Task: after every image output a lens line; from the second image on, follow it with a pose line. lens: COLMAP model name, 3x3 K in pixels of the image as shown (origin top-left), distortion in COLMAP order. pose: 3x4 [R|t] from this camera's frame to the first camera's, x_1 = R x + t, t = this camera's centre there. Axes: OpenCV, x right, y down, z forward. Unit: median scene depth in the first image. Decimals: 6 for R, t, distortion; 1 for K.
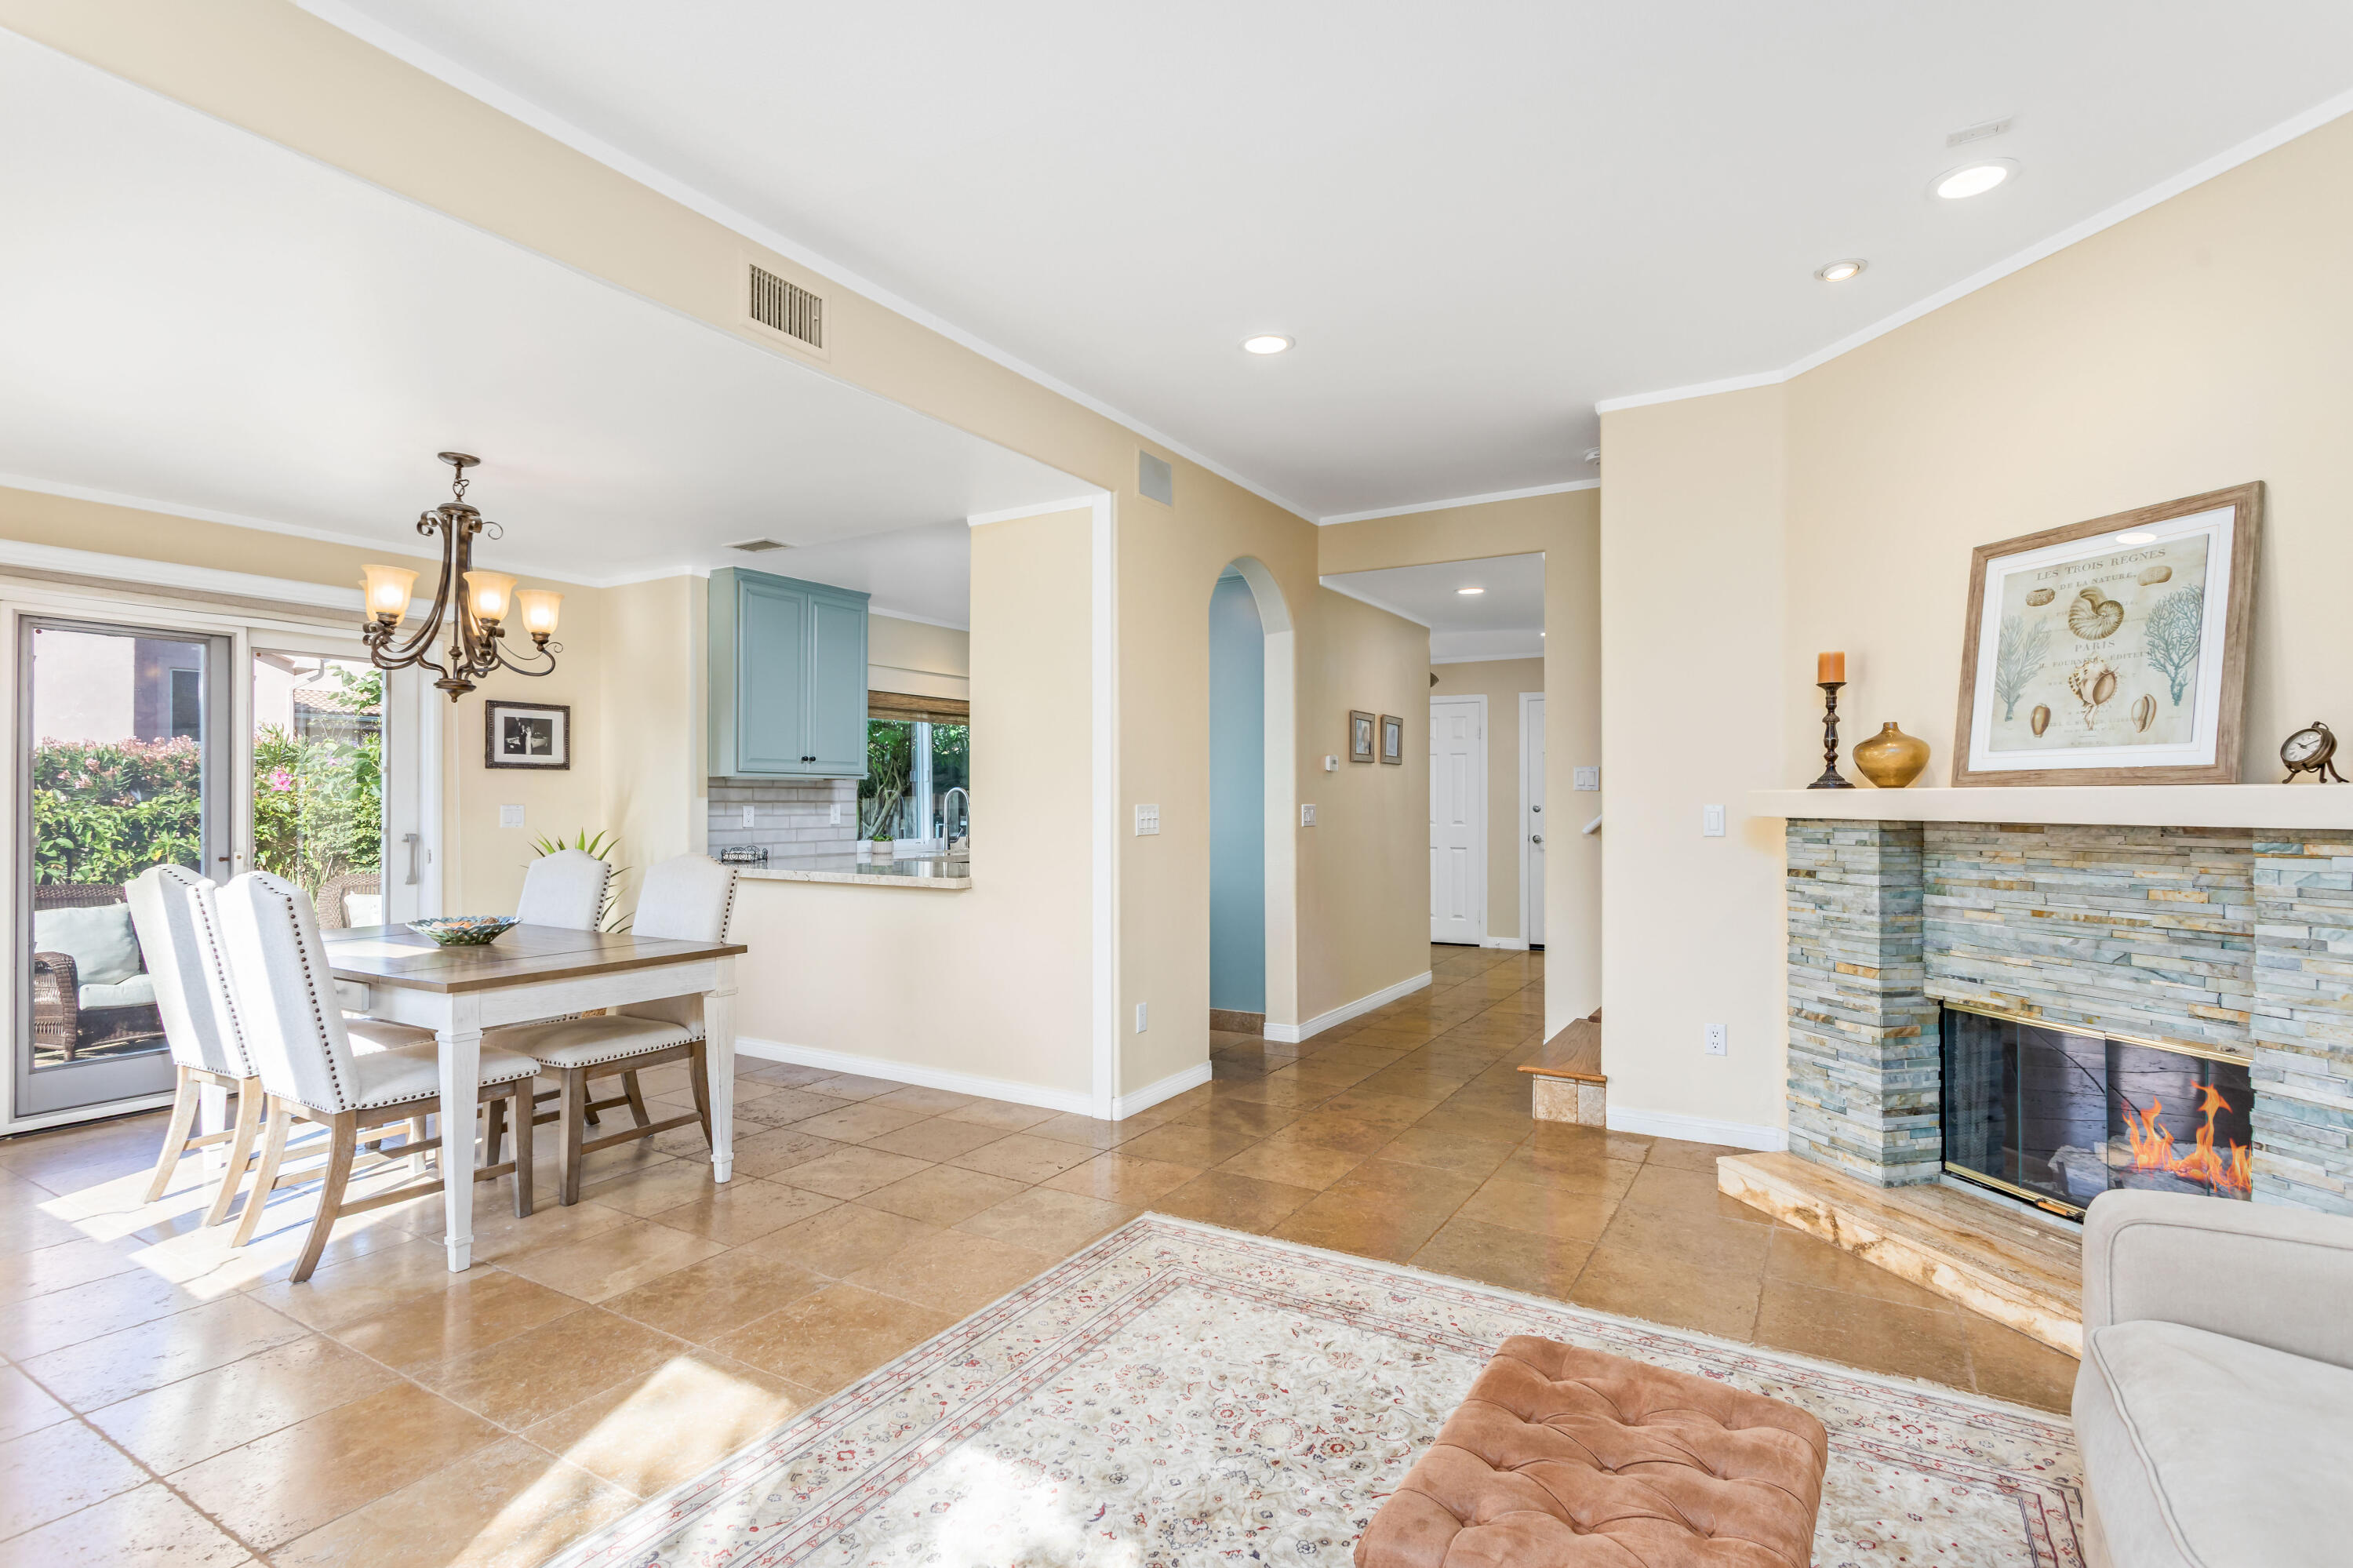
lens RADIAL K [[1124.7, 0, 1188.3], [0, 1124.7, 797.8], [0, 0, 1]] dist [-0.002738, 0.002674]
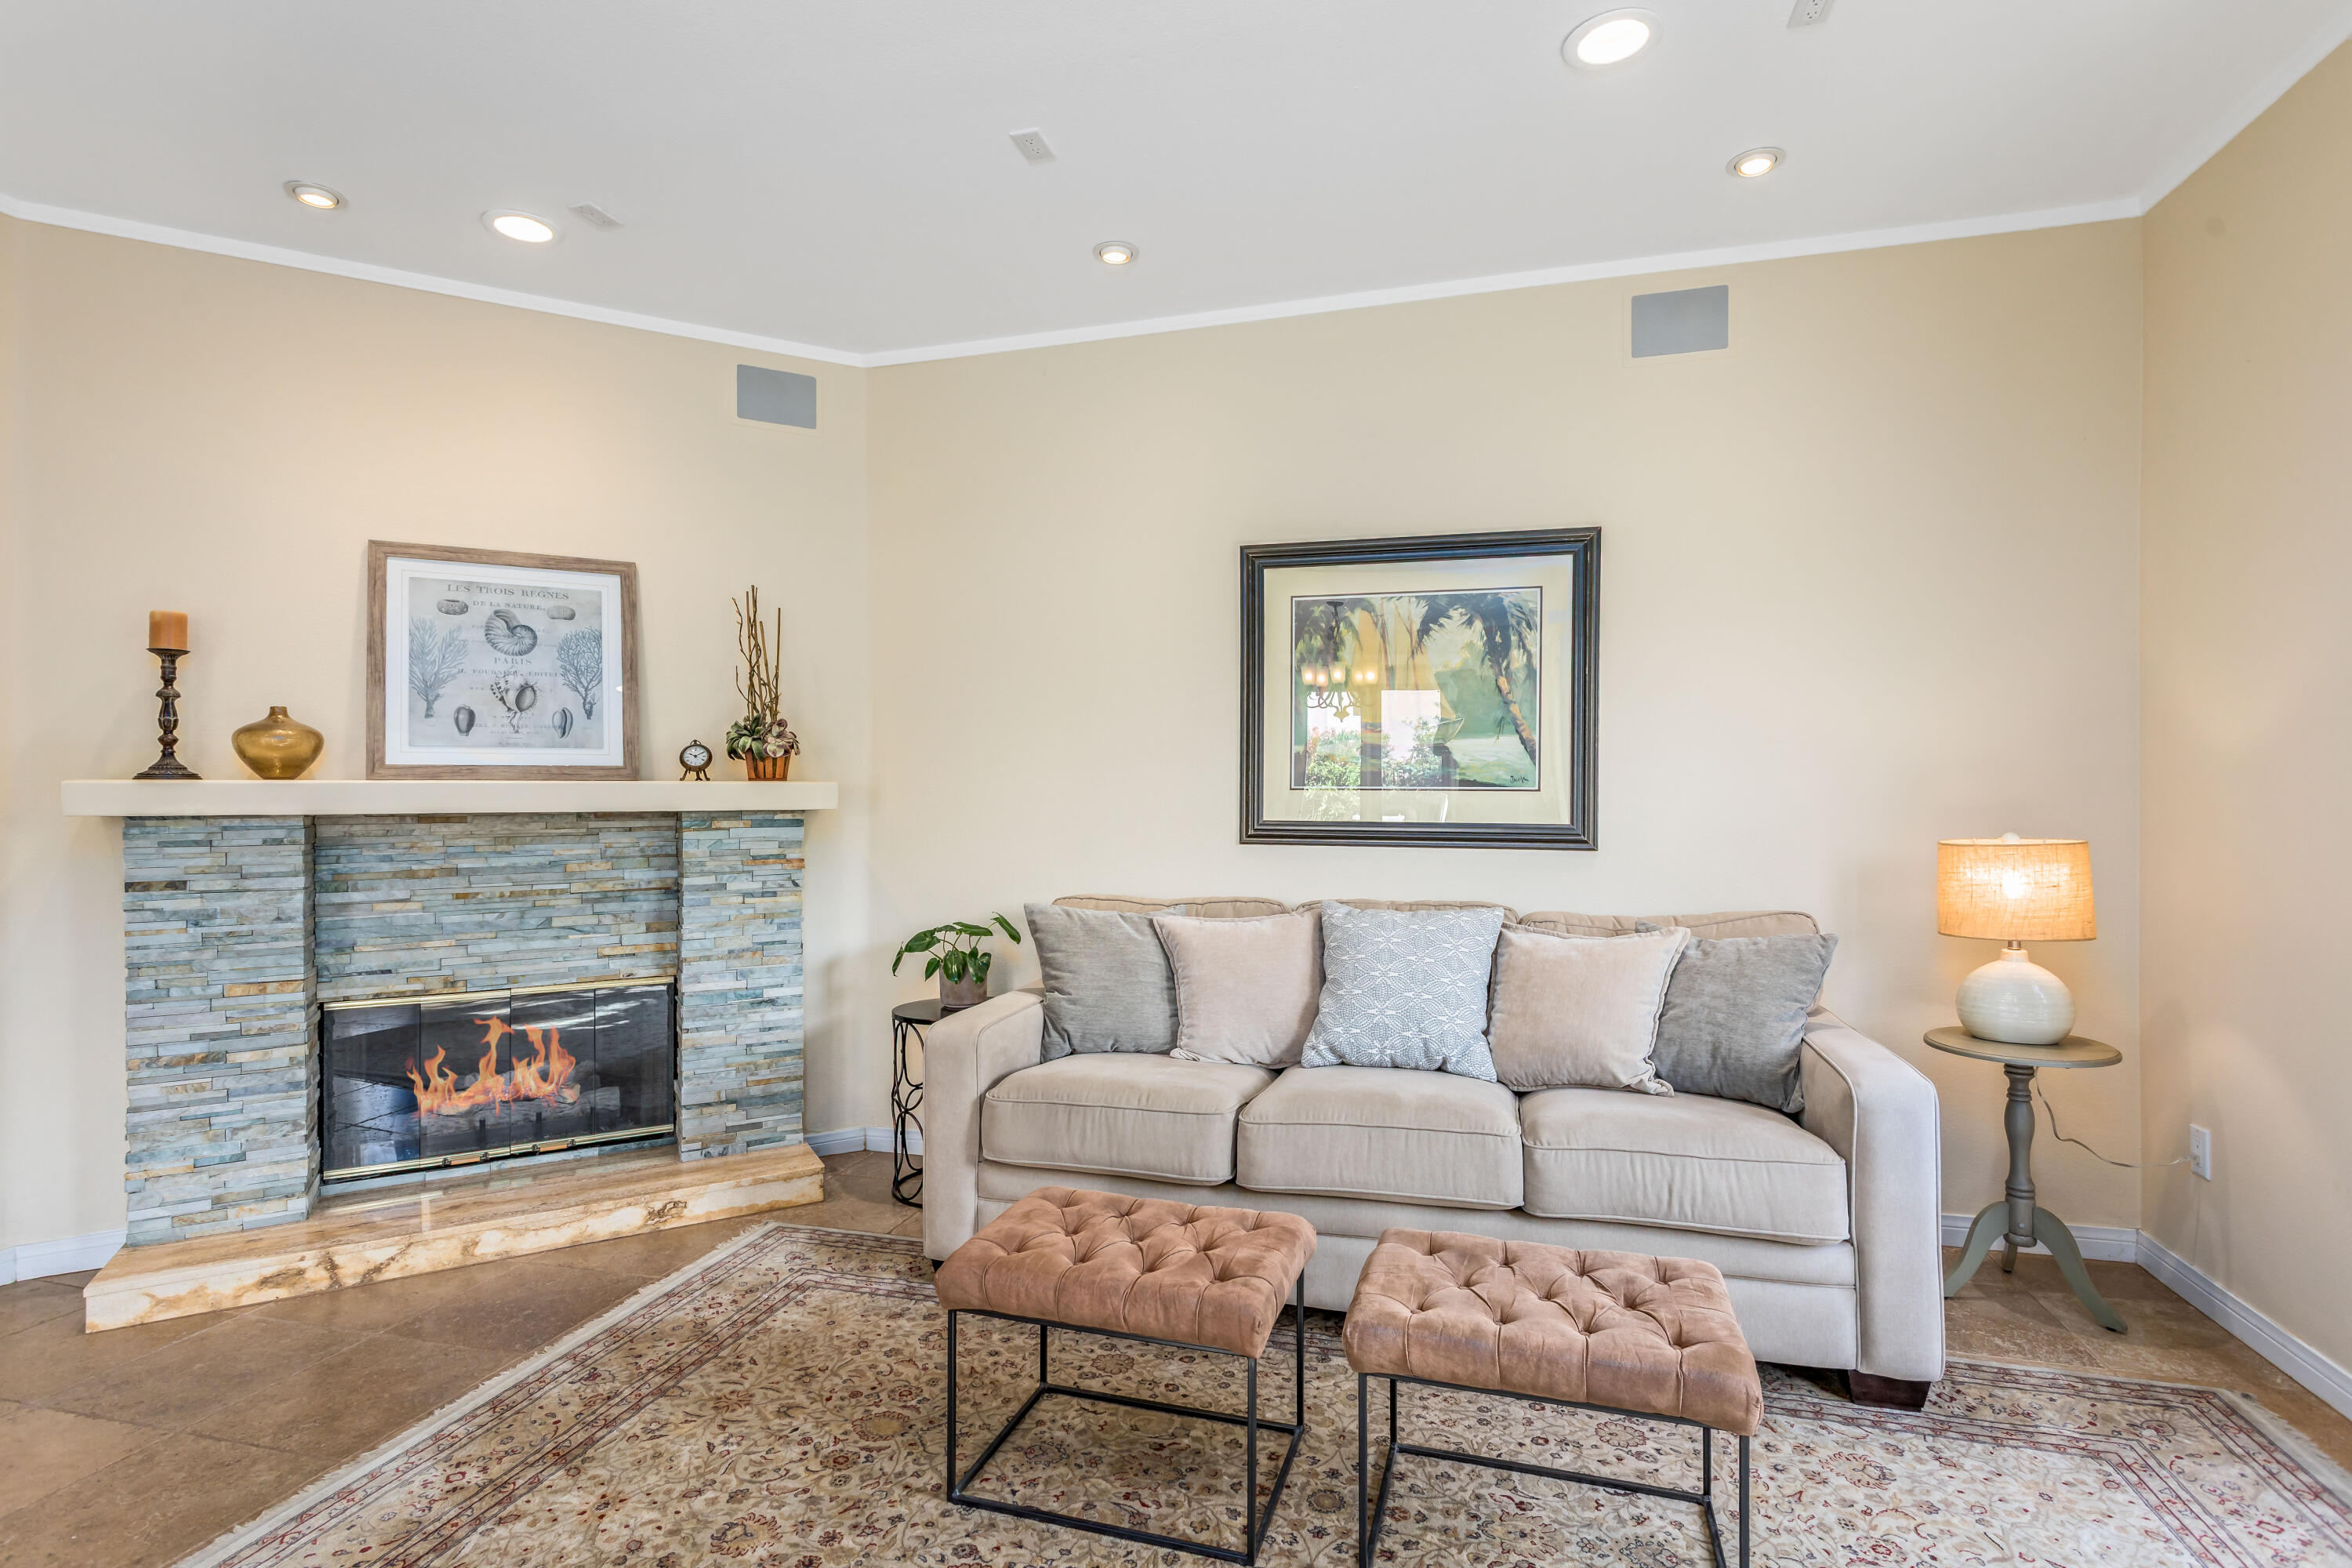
lens RADIAL K [[1124.2, 0, 1177.8], [0, 1124.2, 804.3], [0, 0, 1]] dist [-0.002738, 0.002674]
pose [[-0.261953, -0.009309, 0.965036, -0.484586], [0.001528, 0.999948, 0.010061, 0.003332], [-0.965080, 0.004110, -0.261925, 0.610418]]
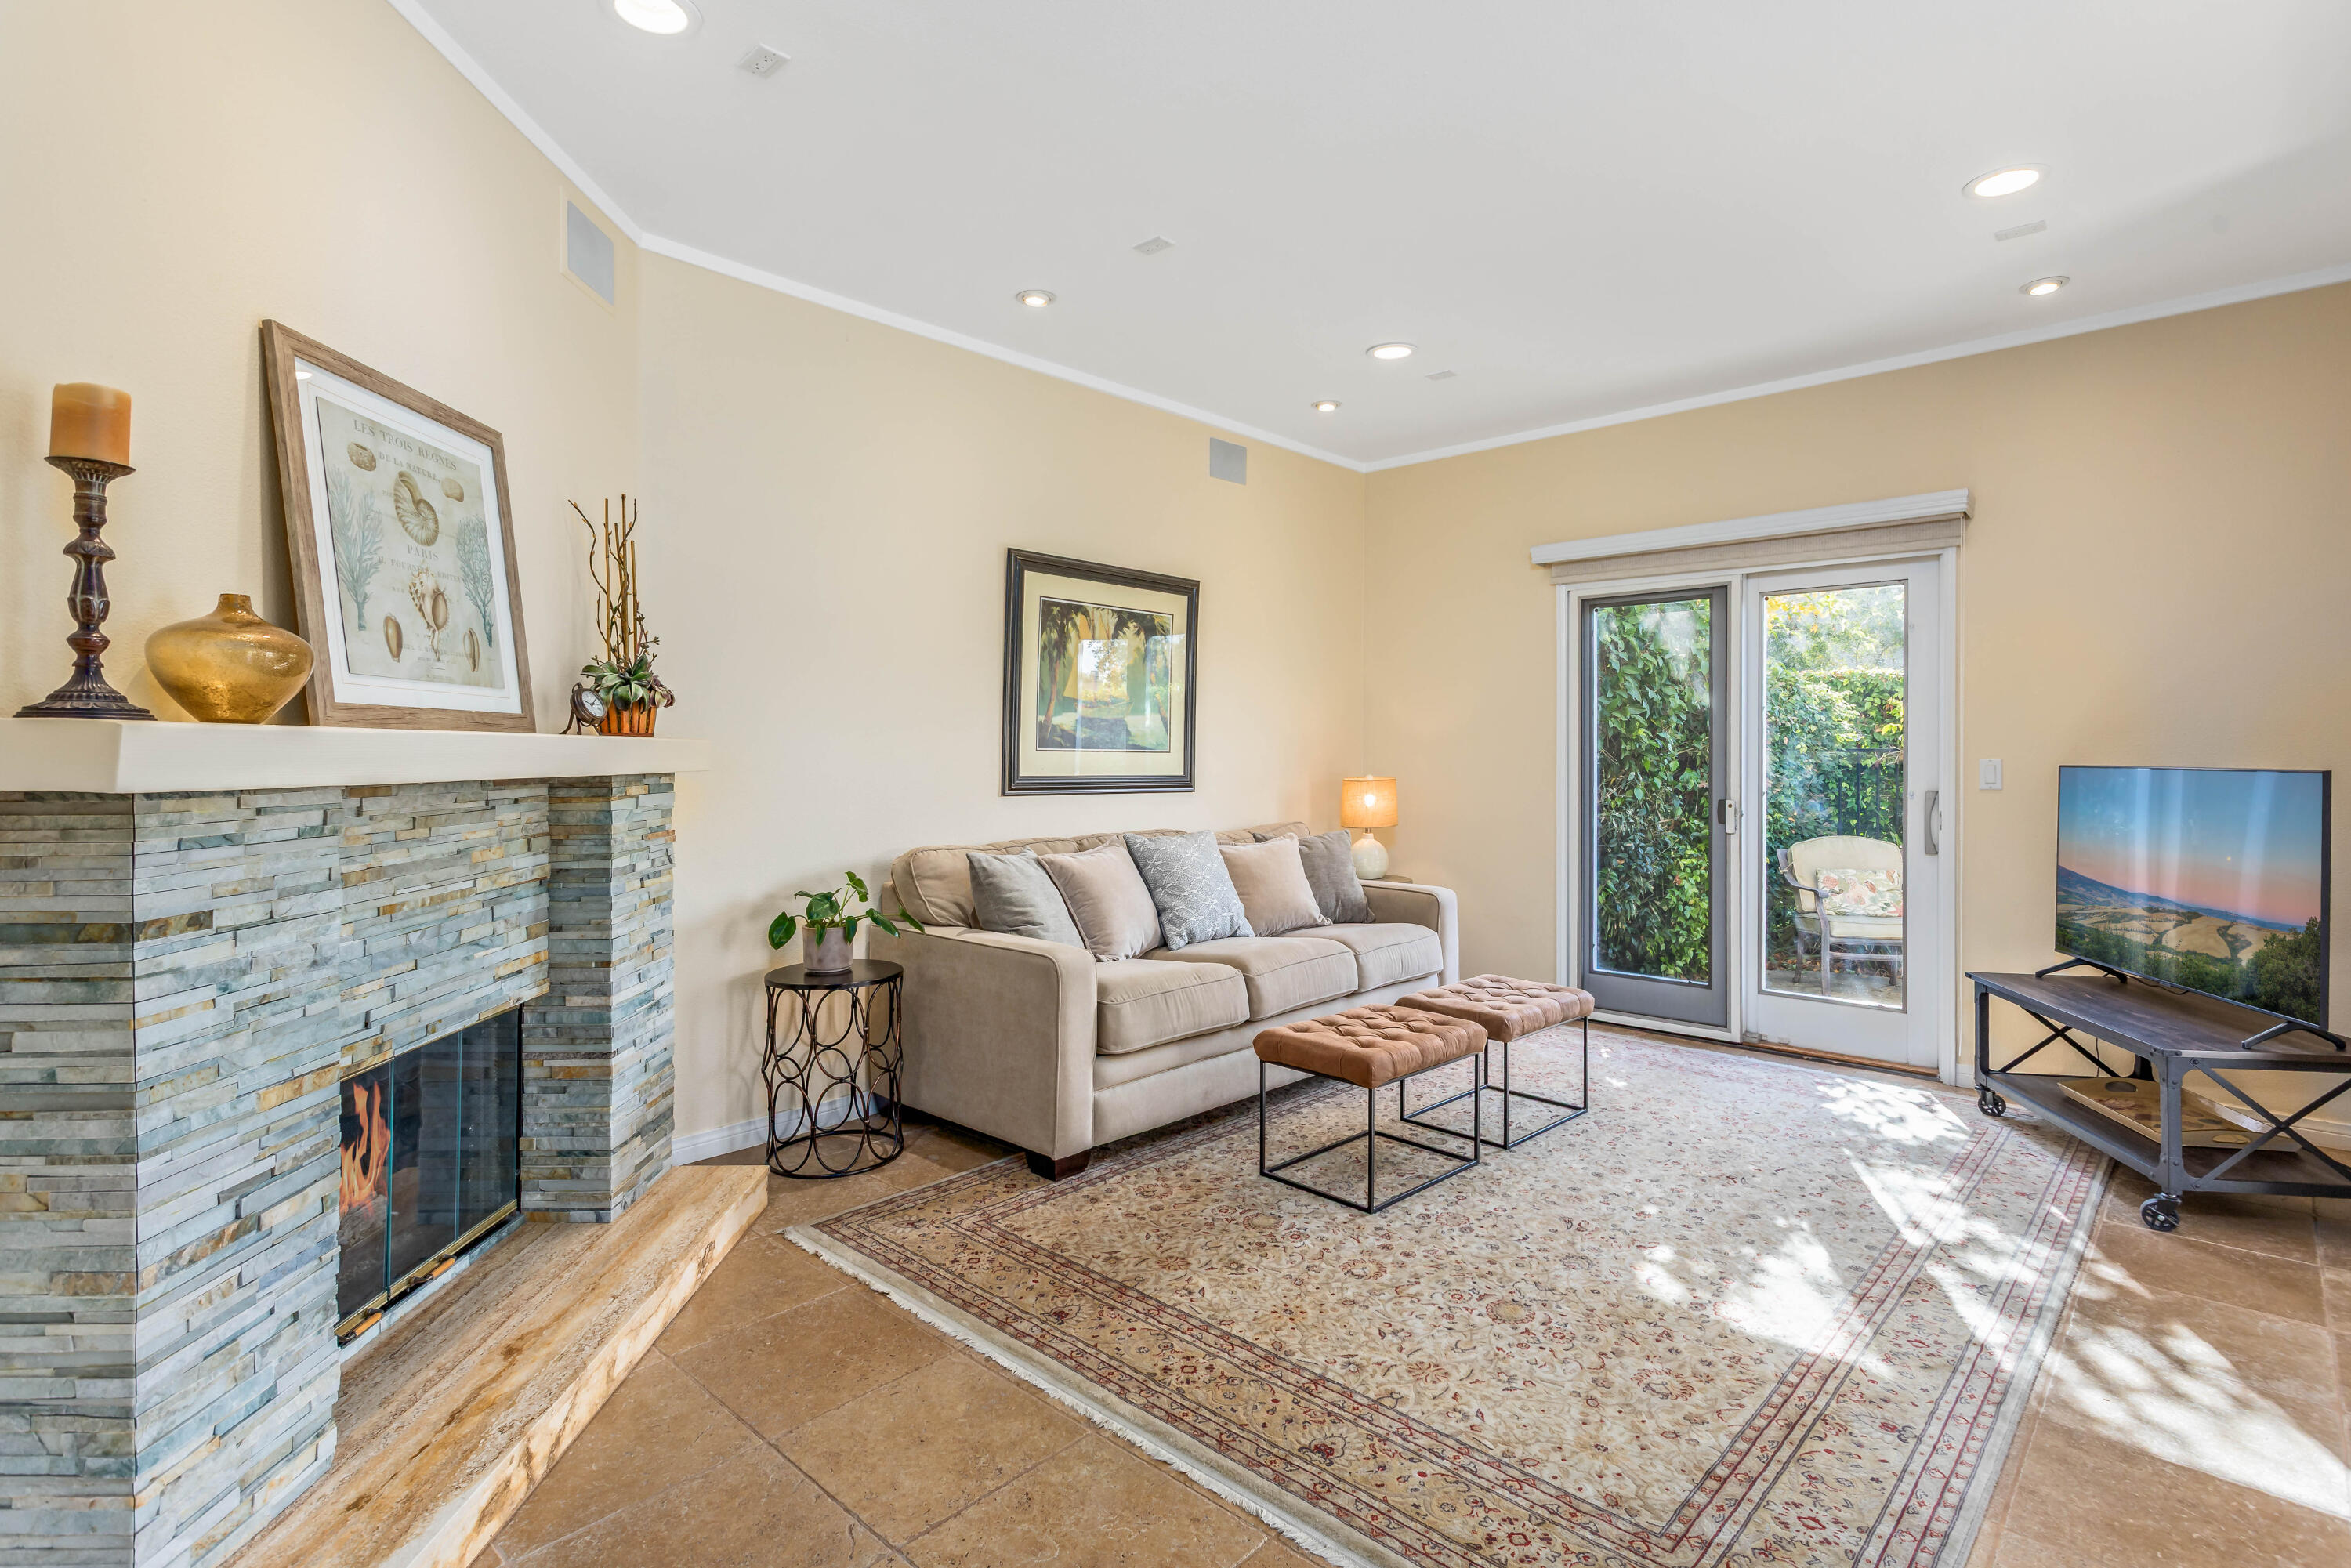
lens RADIAL K [[1123.6, 0, 1179.7], [0, 1123.6, 767.7], [0, 0, 1]] dist [-0.002738, 0.002674]
pose [[-0.973275, -0.004232, 0.229603, 0.107450], [-0.001605, 0.999931, 0.011628, 0.004531], [-0.229637, 0.010949, -0.973215, 1.570114]]
